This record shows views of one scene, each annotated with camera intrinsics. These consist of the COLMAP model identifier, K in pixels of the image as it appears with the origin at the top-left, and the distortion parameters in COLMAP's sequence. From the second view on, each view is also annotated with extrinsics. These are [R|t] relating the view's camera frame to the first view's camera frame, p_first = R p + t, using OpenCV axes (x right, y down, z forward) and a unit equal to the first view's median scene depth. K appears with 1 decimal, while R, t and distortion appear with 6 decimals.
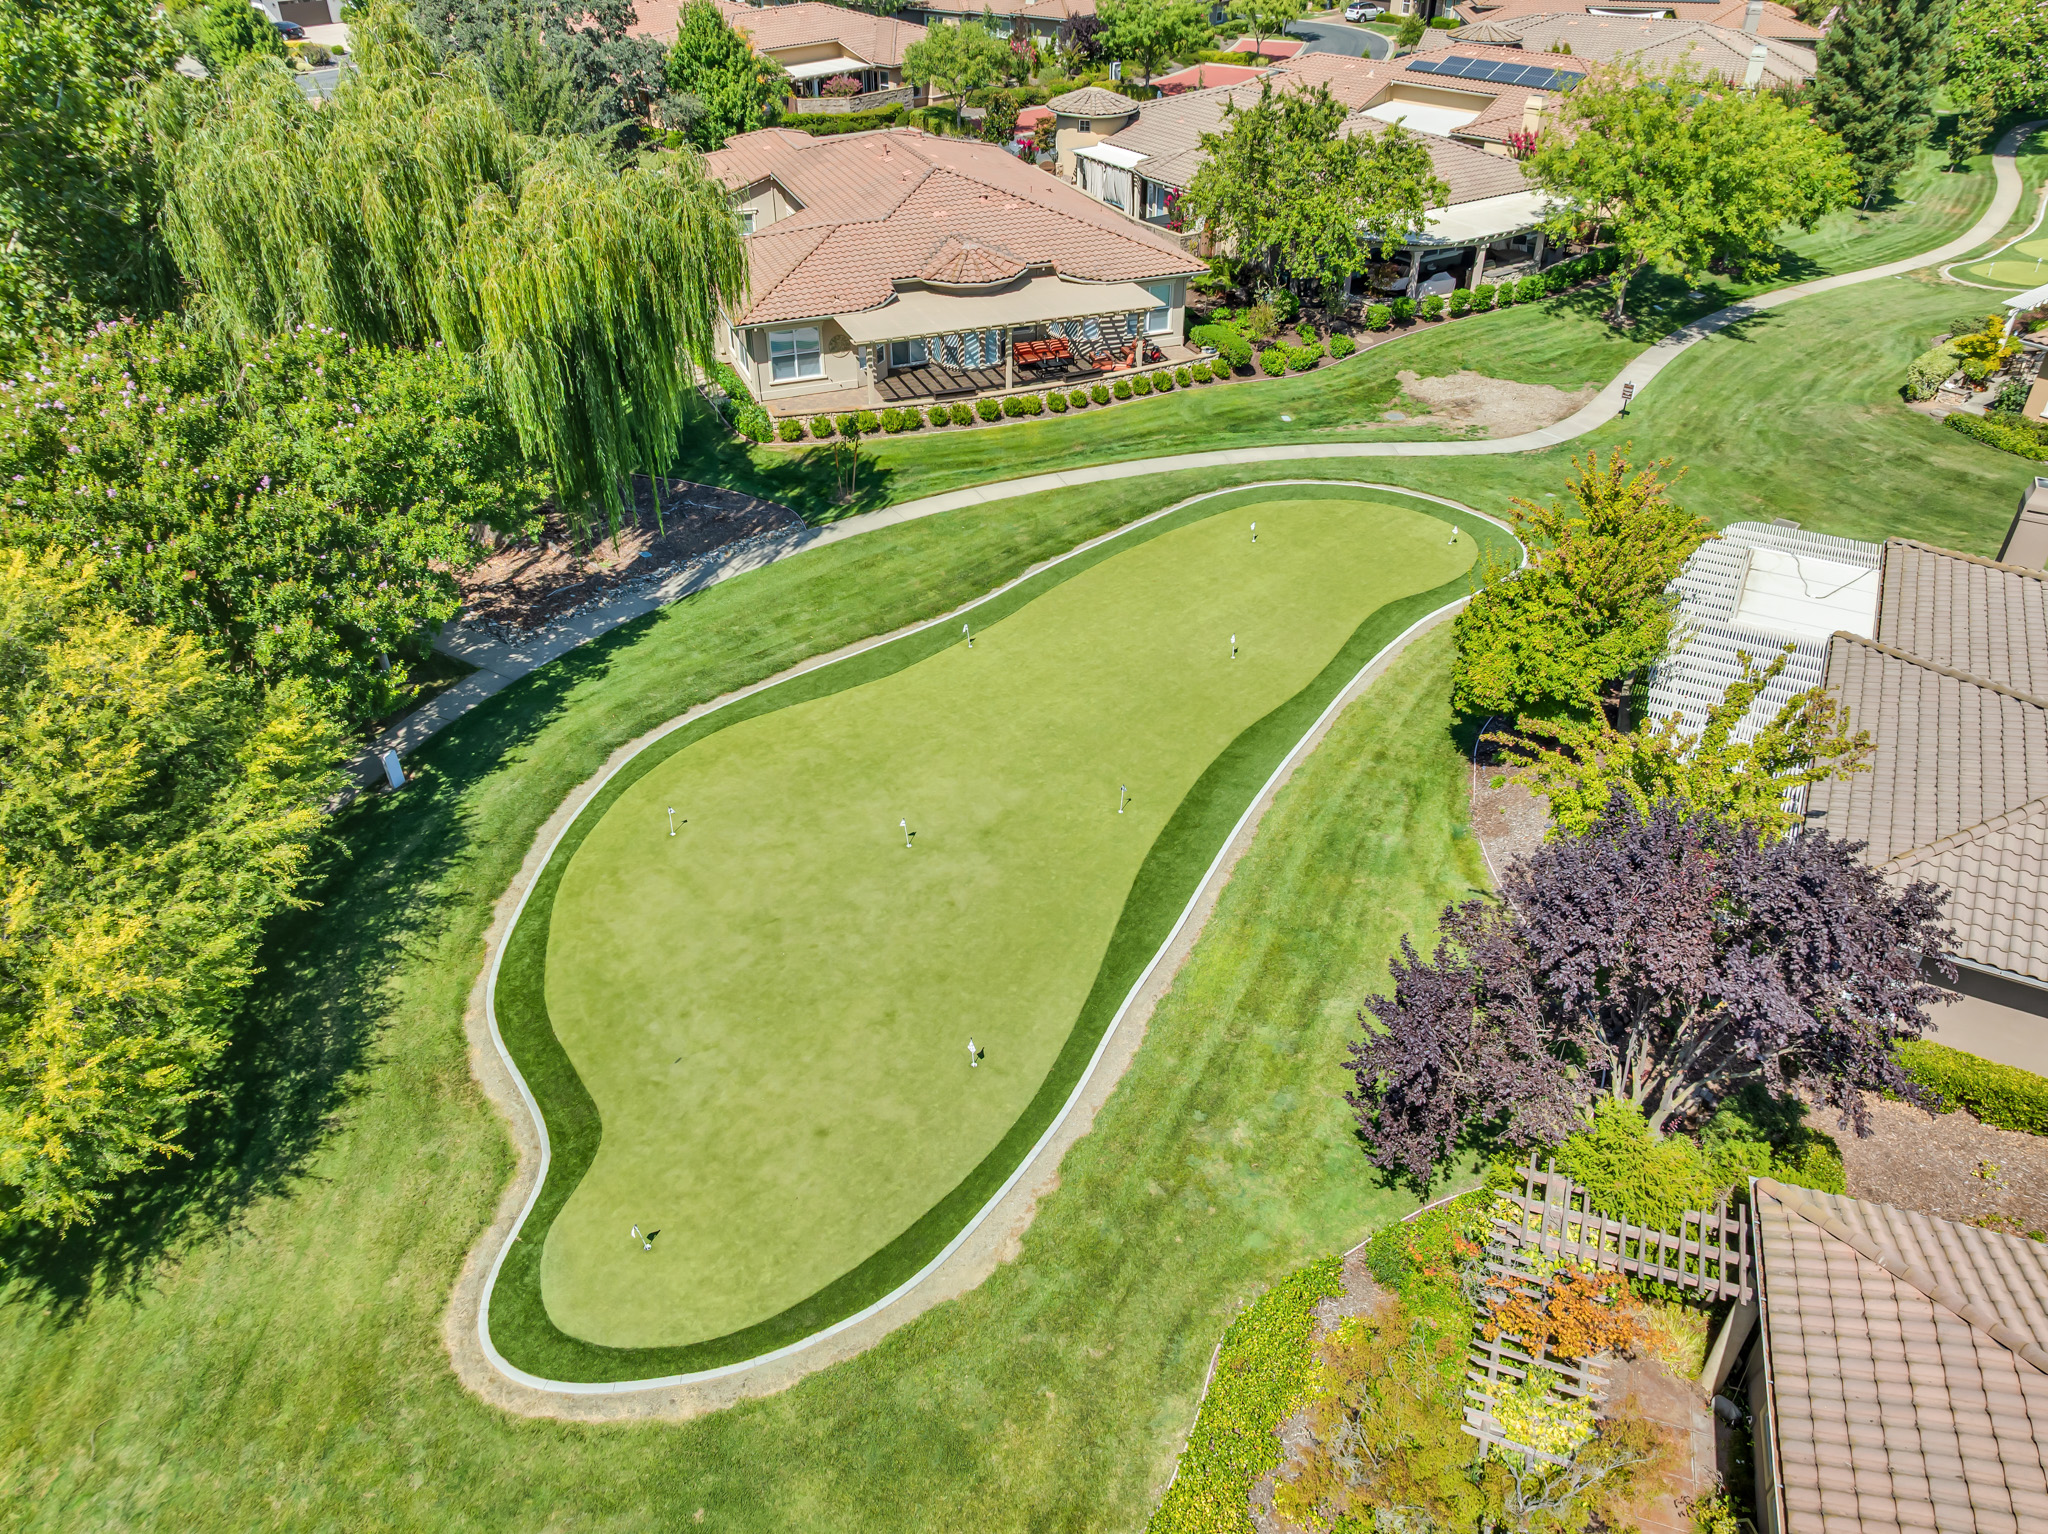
lens RADIAL K [[1437.0, 0, 1021.4], [0, 1437.0, 779.7], [0, 0, 1]] dist [-0.039776, 0.003042]
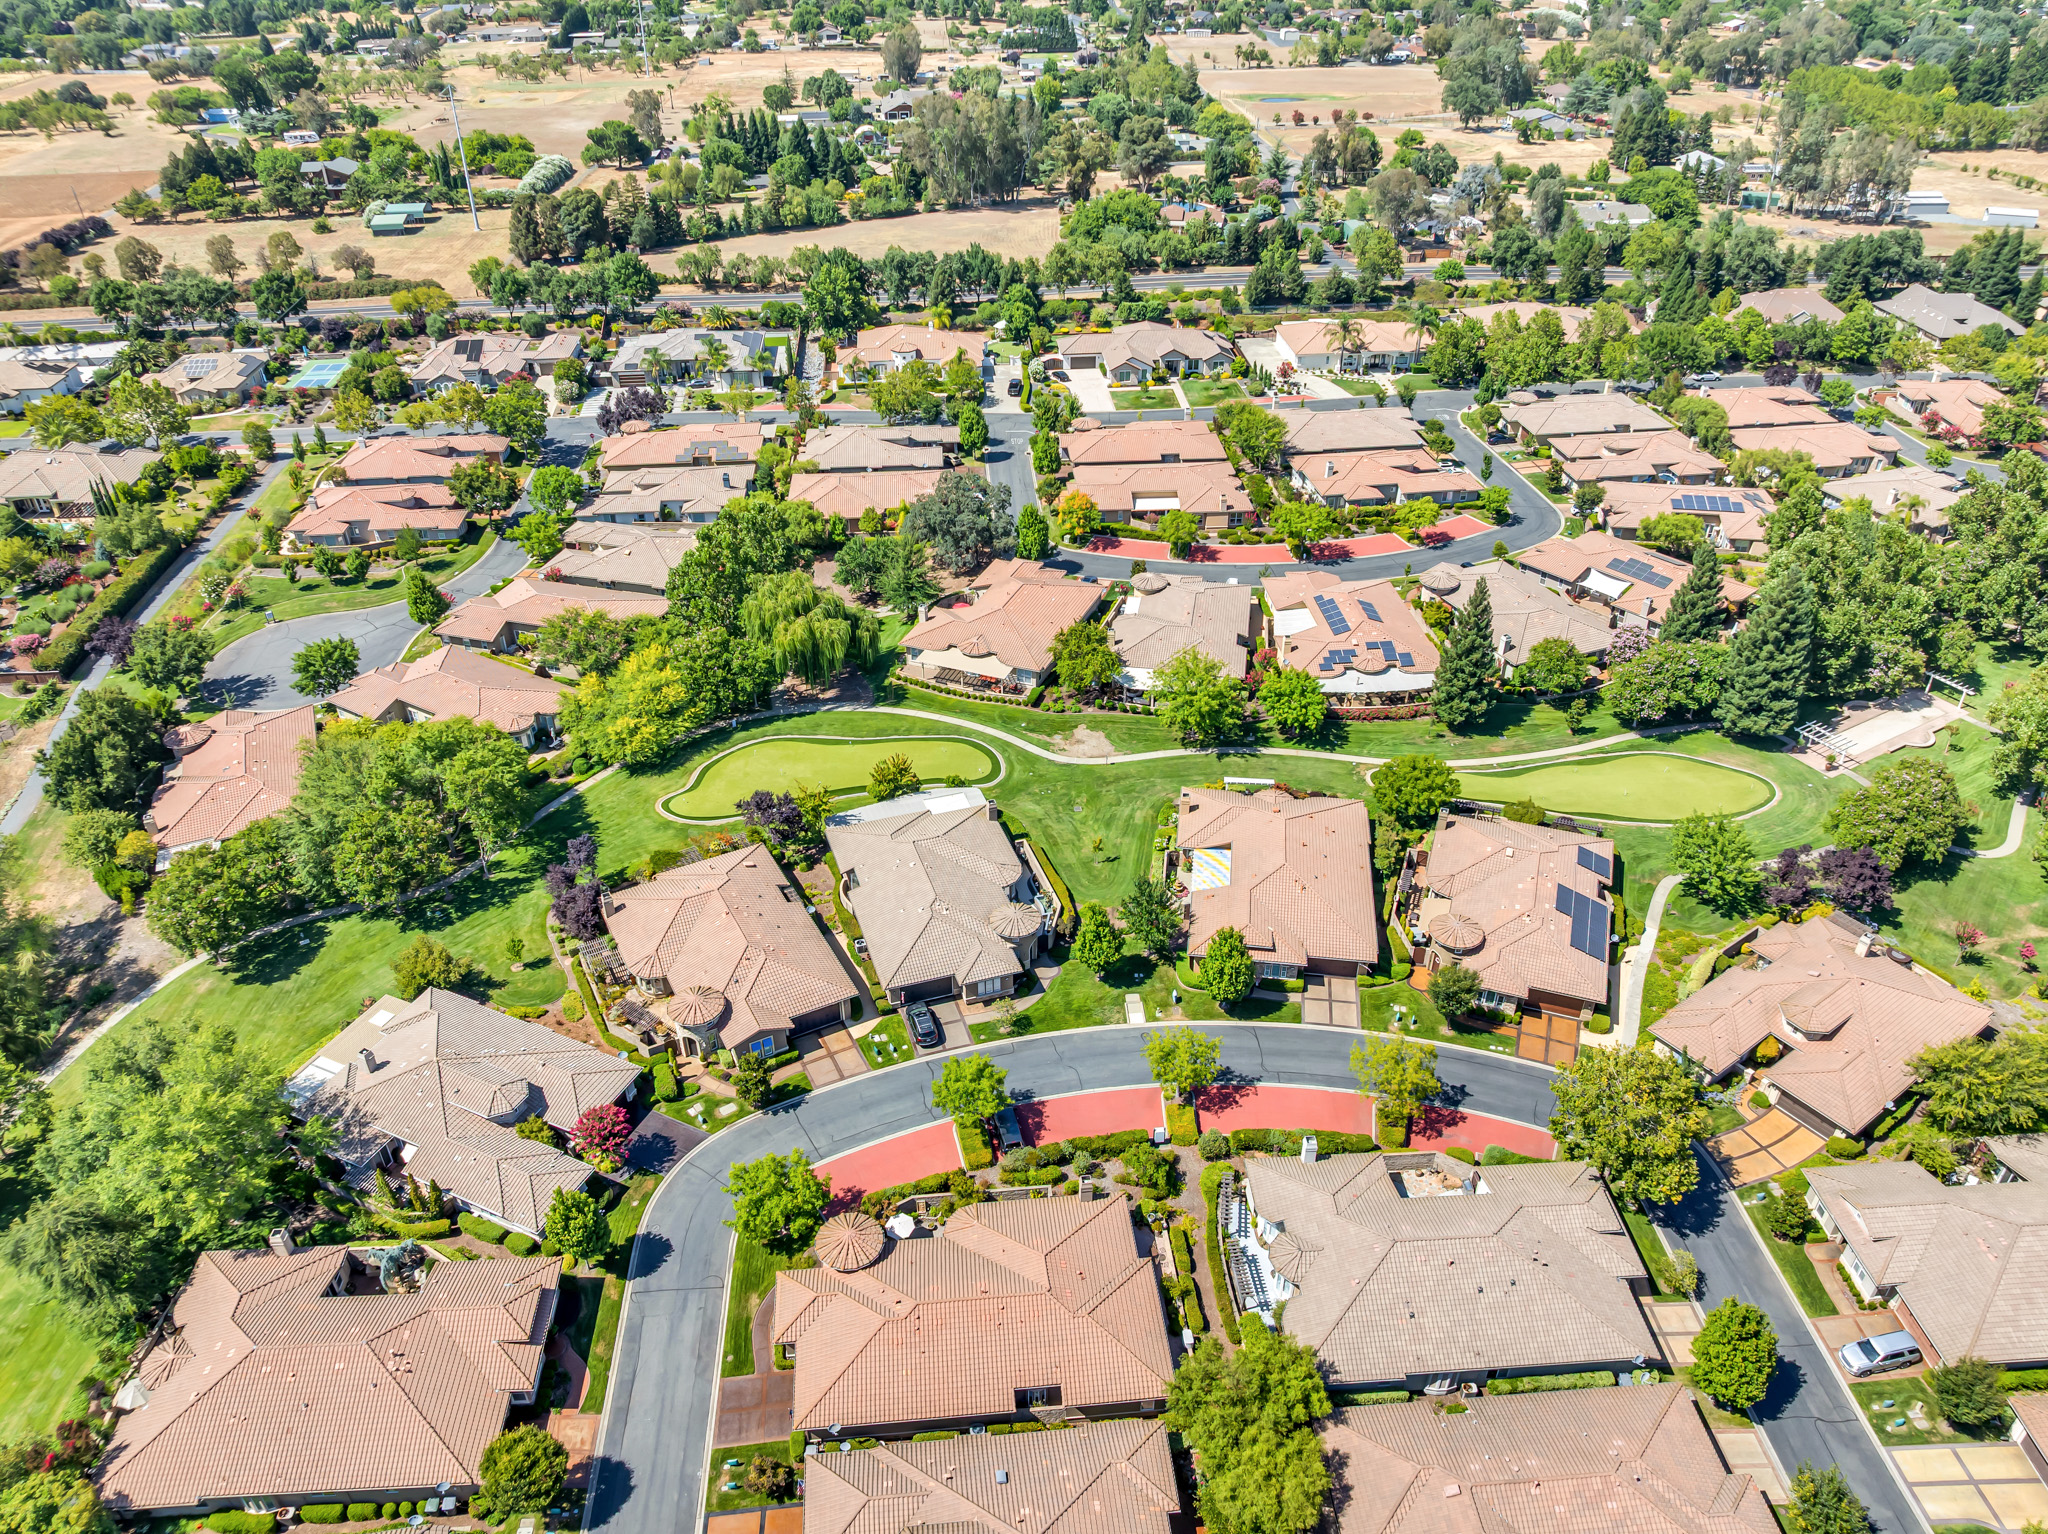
lens RADIAL K [[1437.0, 0, 1021.4], [0, 1437.0, 779.7], [0, 0, 1]] dist [-0.039776, 0.003042]
pose [[0.727595, 0.383475, -0.568817, 3.730211], [-0.392658, 0.912710, 0.113052, -0.917517], [0.562517, 0.141095, 0.814657, -2.871810]]
